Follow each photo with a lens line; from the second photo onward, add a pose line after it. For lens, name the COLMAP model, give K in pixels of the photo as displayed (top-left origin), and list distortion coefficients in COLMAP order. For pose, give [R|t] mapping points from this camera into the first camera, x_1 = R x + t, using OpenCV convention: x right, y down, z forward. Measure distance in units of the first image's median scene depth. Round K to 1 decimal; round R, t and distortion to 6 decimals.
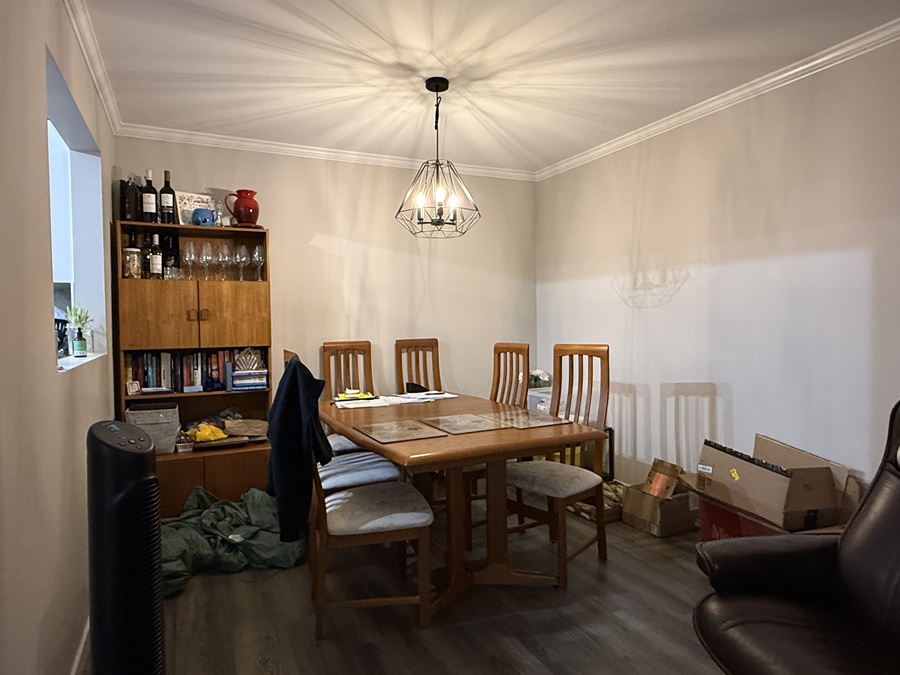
lens RADIAL K [[554.4, 0, 450.0], [0, 554.4, 337.5], [0, 0, 1]] dist [-0.003366, 0.000627]
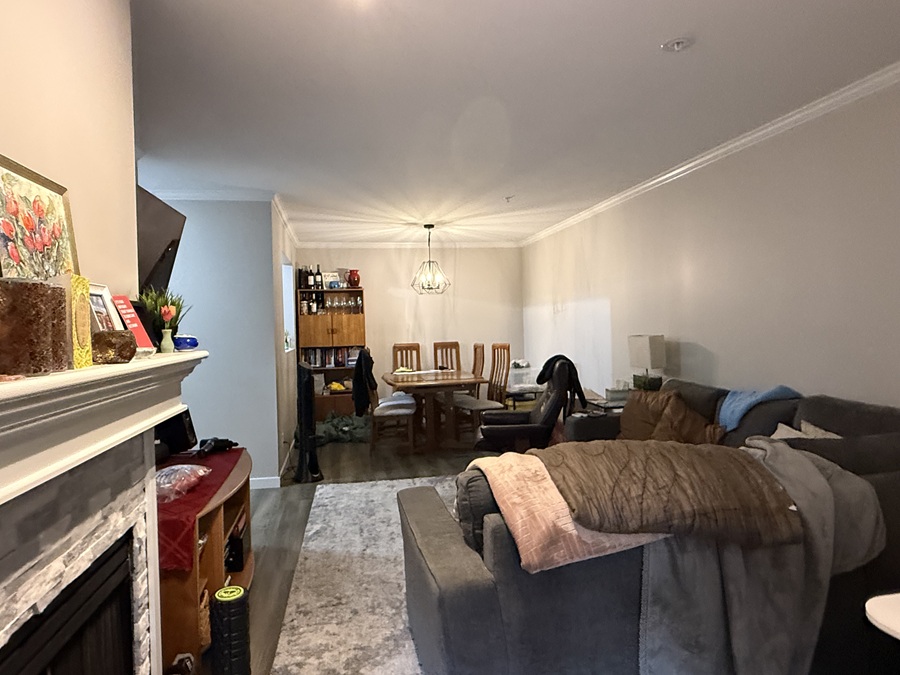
lens RADIAL K [[554.4, 0, 450.0], [0, 554.4, 337.5], [0, 0, 1]] dist [-0.003366, 0.000627]
pose [[0.968903, -0.009588, -0.247255, 0.501177], [0.007099, 0.999915, -0.010954, 0.010334], [0.247339, 0.008858, 0.968888, -0.933441]]
